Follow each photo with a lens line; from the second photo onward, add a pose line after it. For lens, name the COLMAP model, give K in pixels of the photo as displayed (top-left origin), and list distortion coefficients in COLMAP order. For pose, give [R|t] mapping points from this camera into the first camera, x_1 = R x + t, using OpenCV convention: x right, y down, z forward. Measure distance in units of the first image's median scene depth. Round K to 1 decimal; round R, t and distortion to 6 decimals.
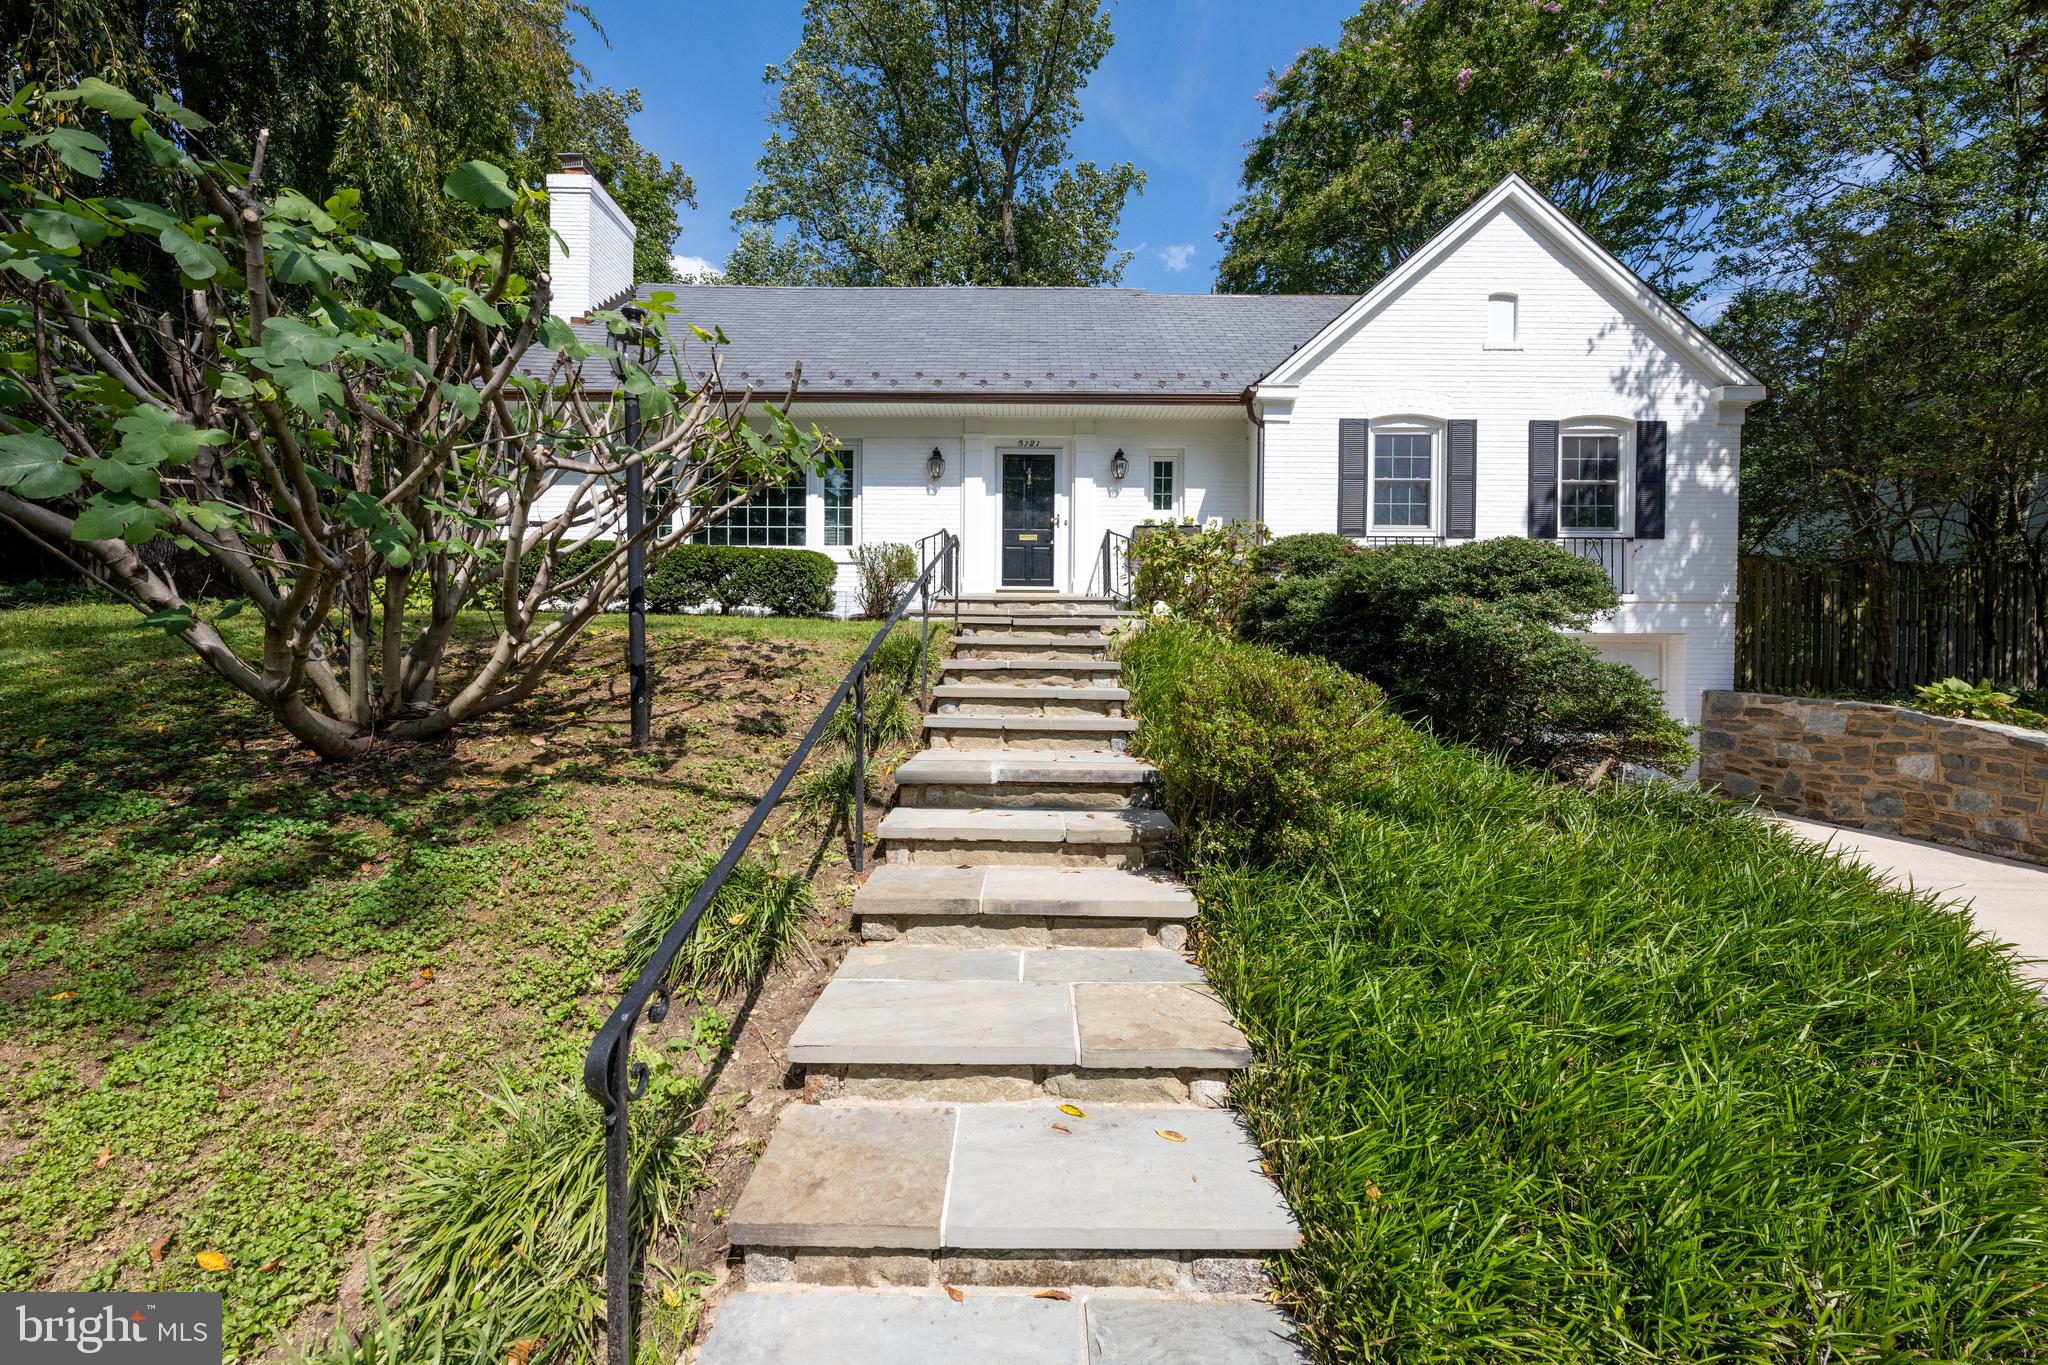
lens RADIAL K [[807.7, 0, 1020.9], [0, 807.7, 680.7], [0, 0, 1]] dist [-0.003910, -0.000538]
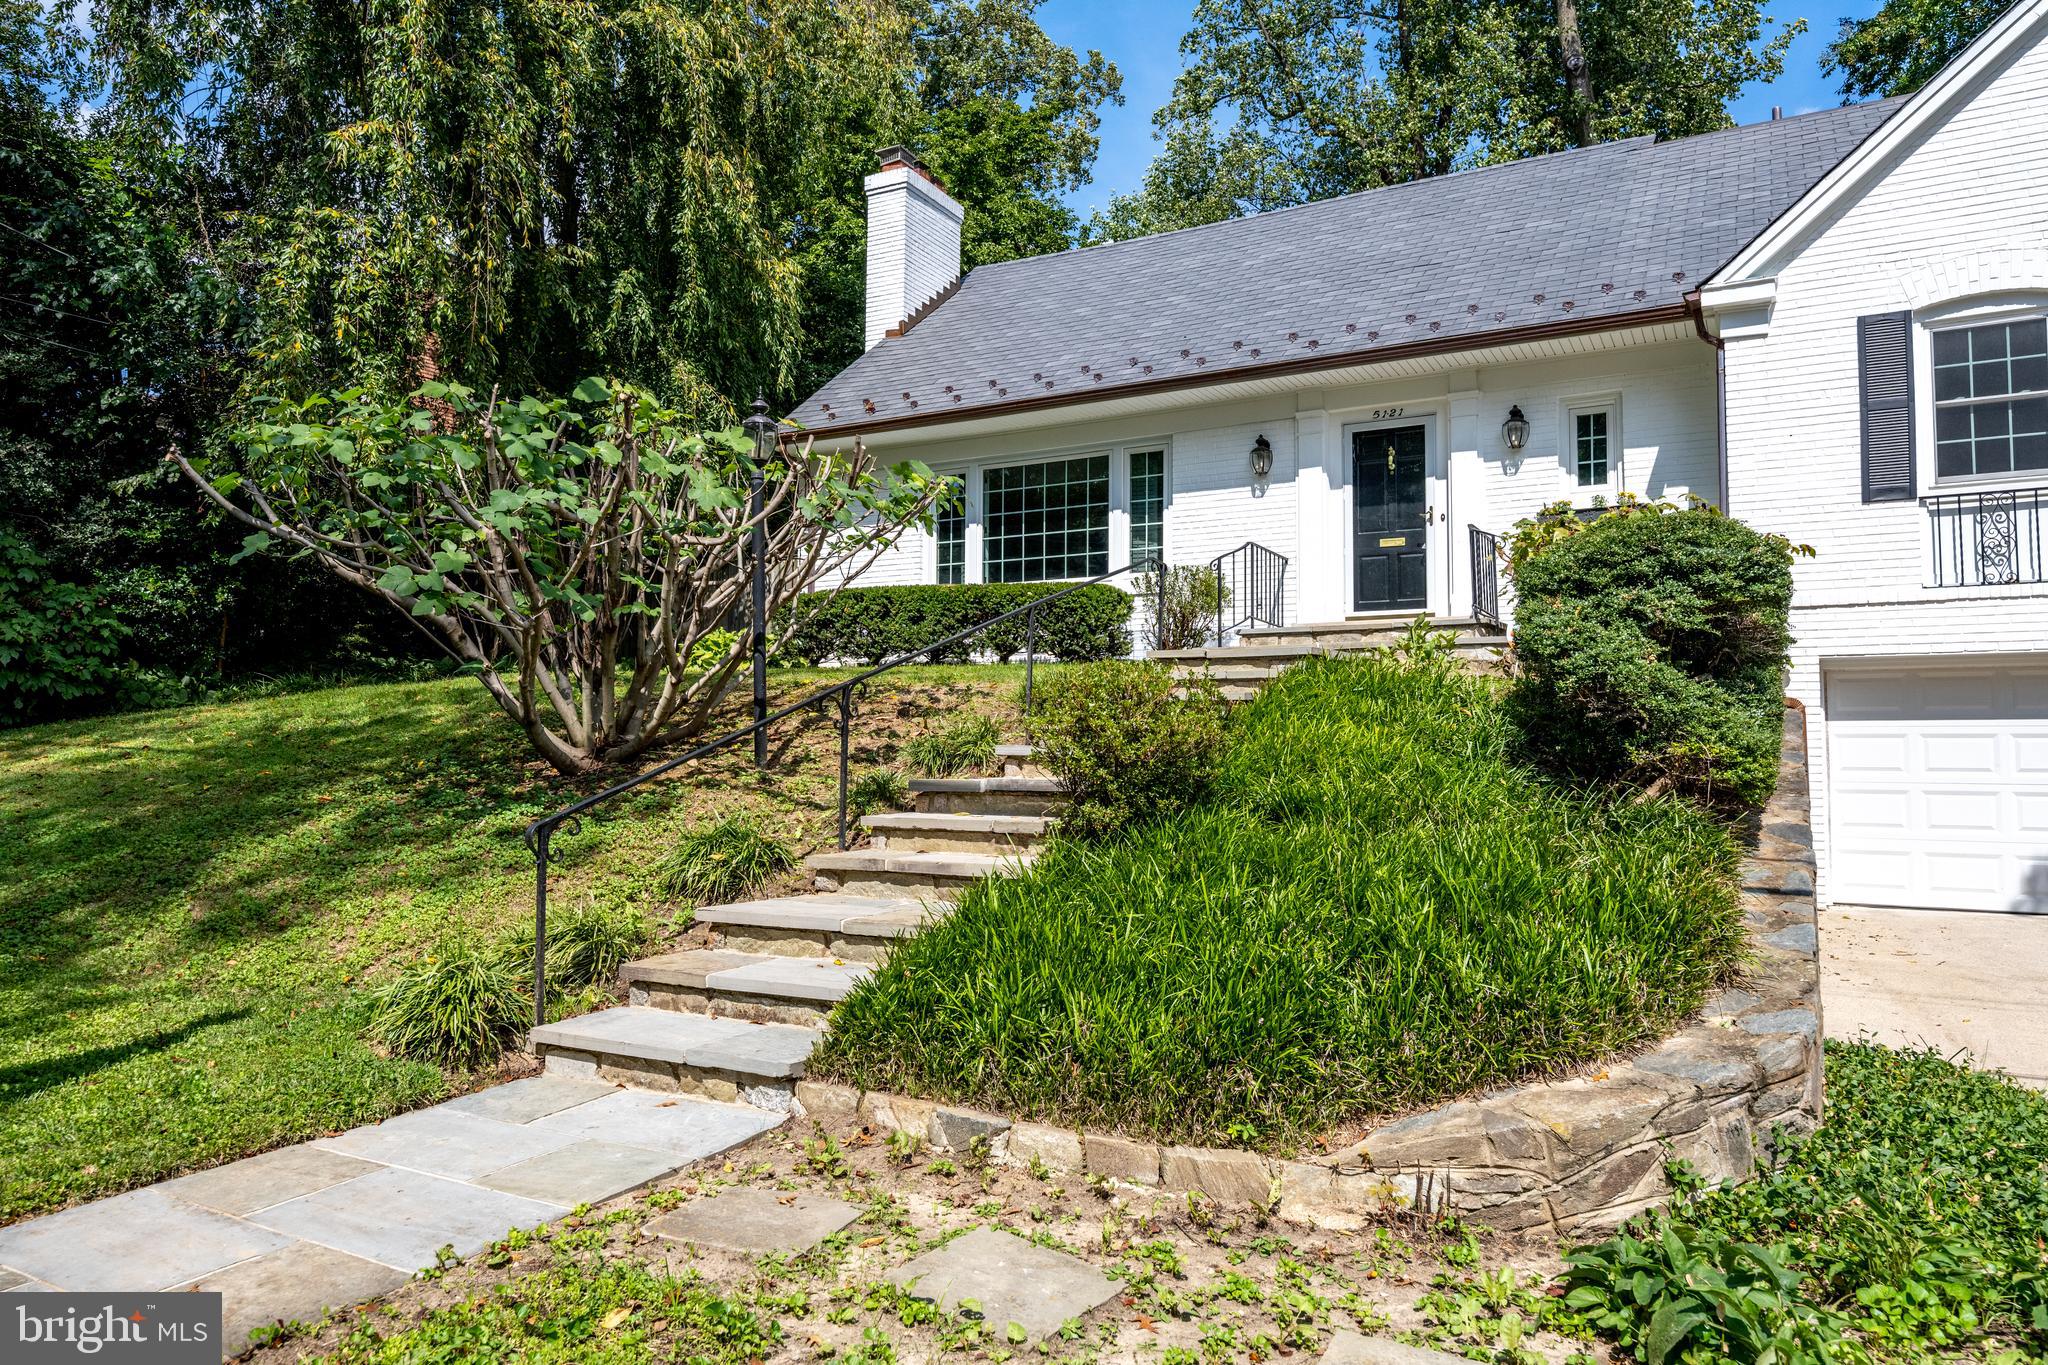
lens RADIAL K [[1341.4, 0, 1012.2], [0, 1341.4, 684.3], [0, 0, 1]] dist [-0.003095, -0.007298]
pose [[0.873812, -0.030752, -0.485291, 0.301094], [-0.005074, 0.997367, -0.072338, 0.037713], [0.486238, 0.065672, 0.871355, -0.200417]]
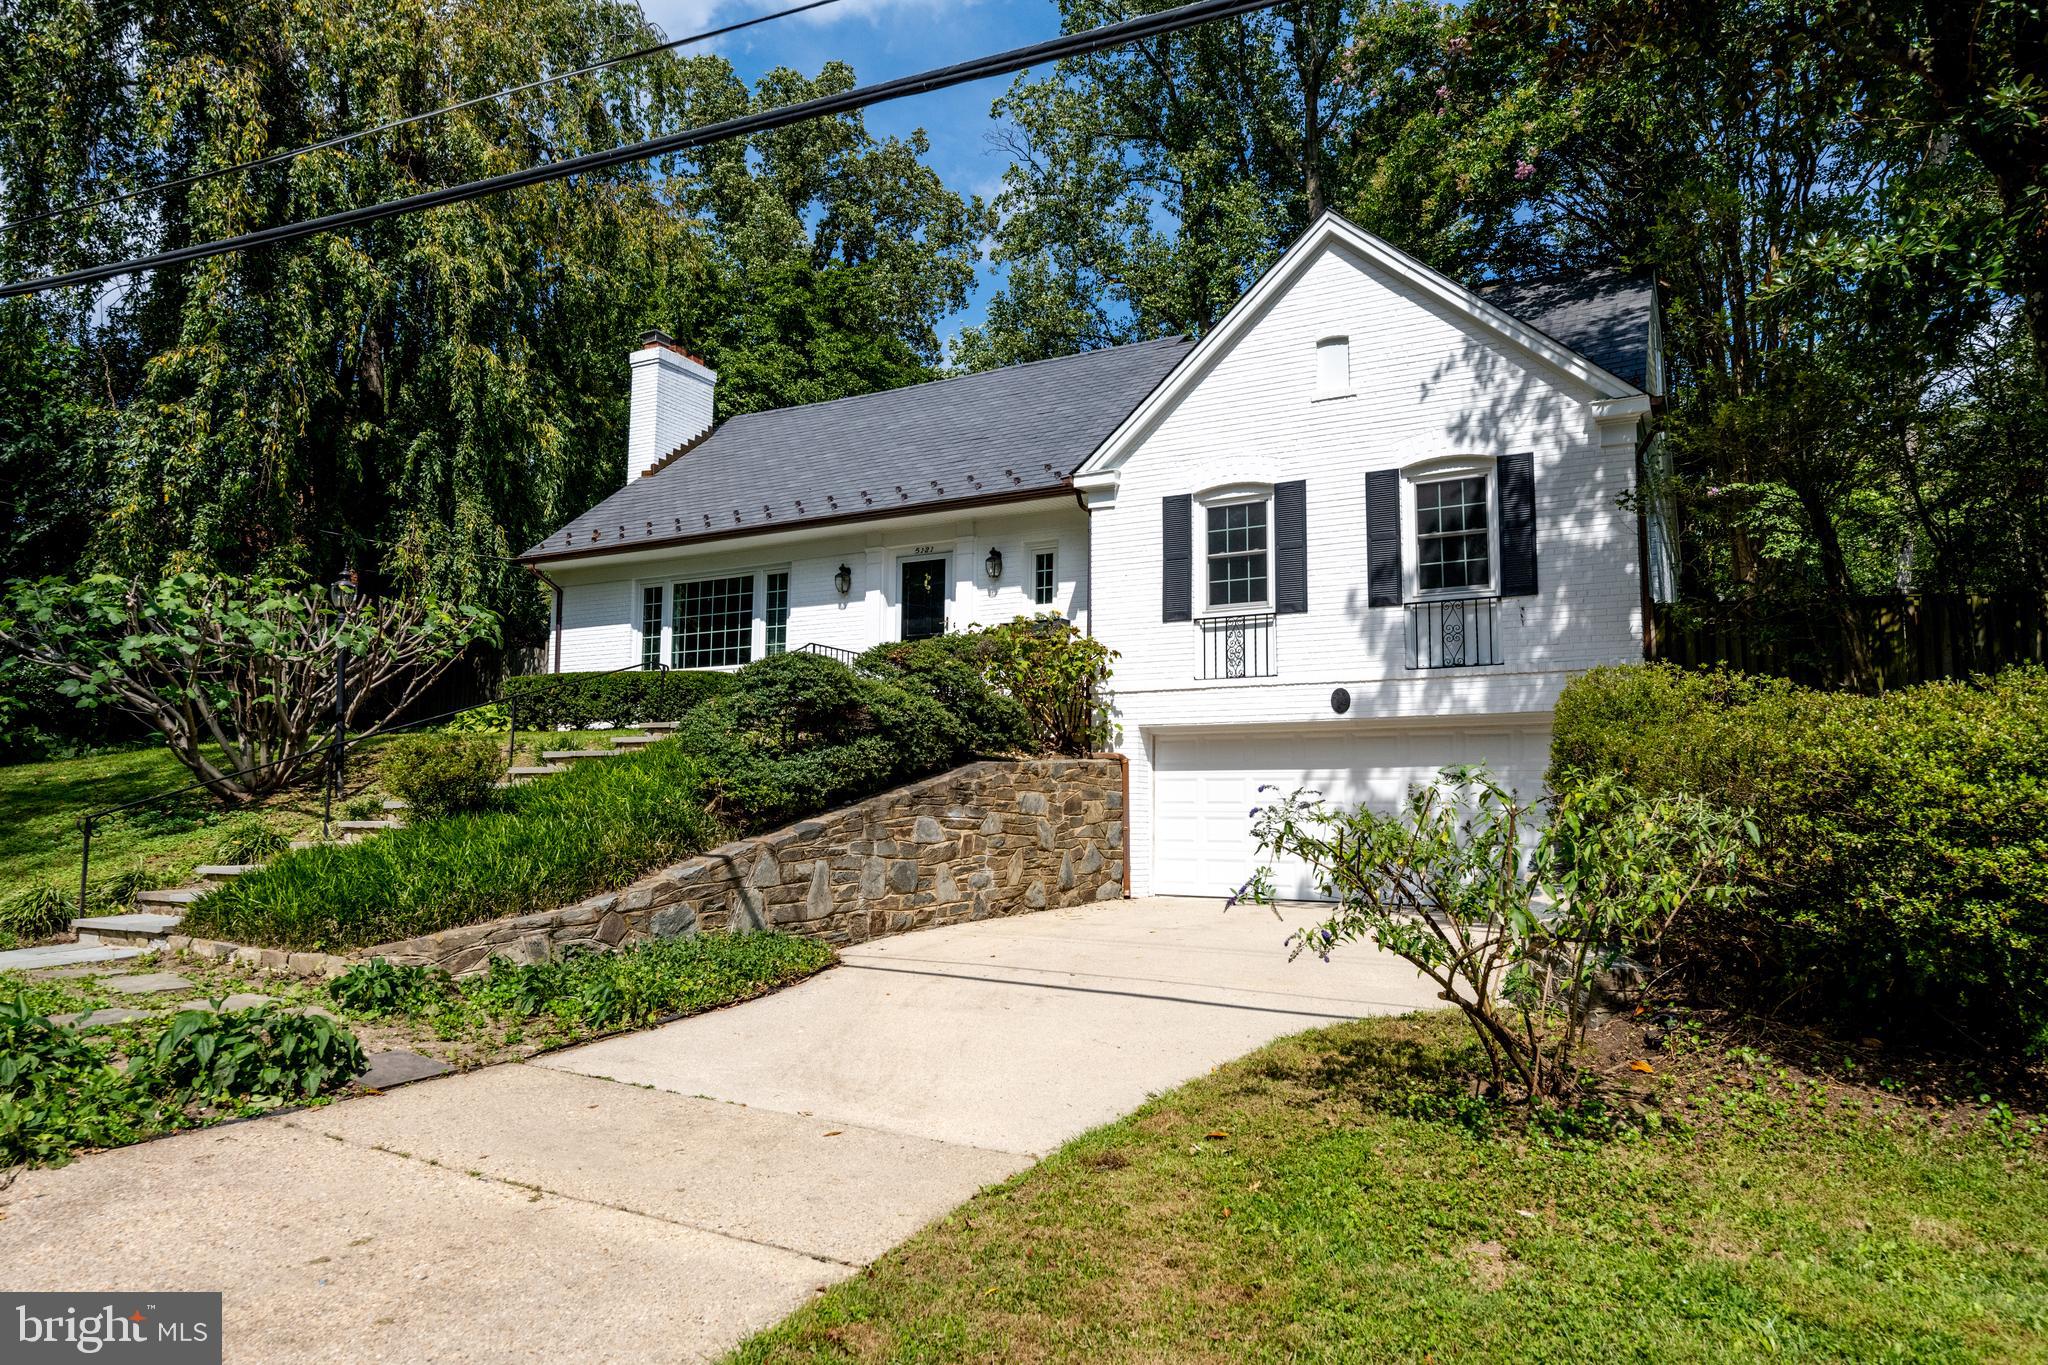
lens RADIAL K [[1278.5, 0, 1032.1], [0, 1278.5, 688.2], [0, 0, 1]] dist [-0.025303, 0.009002]
pose [[0.882856, -0.051692, -0.466790, 0.896225], [-0.002429, 0.993408, -0.114605, 0.062358], [0.469637, 0.102314, 0.876911, -0.331620]]
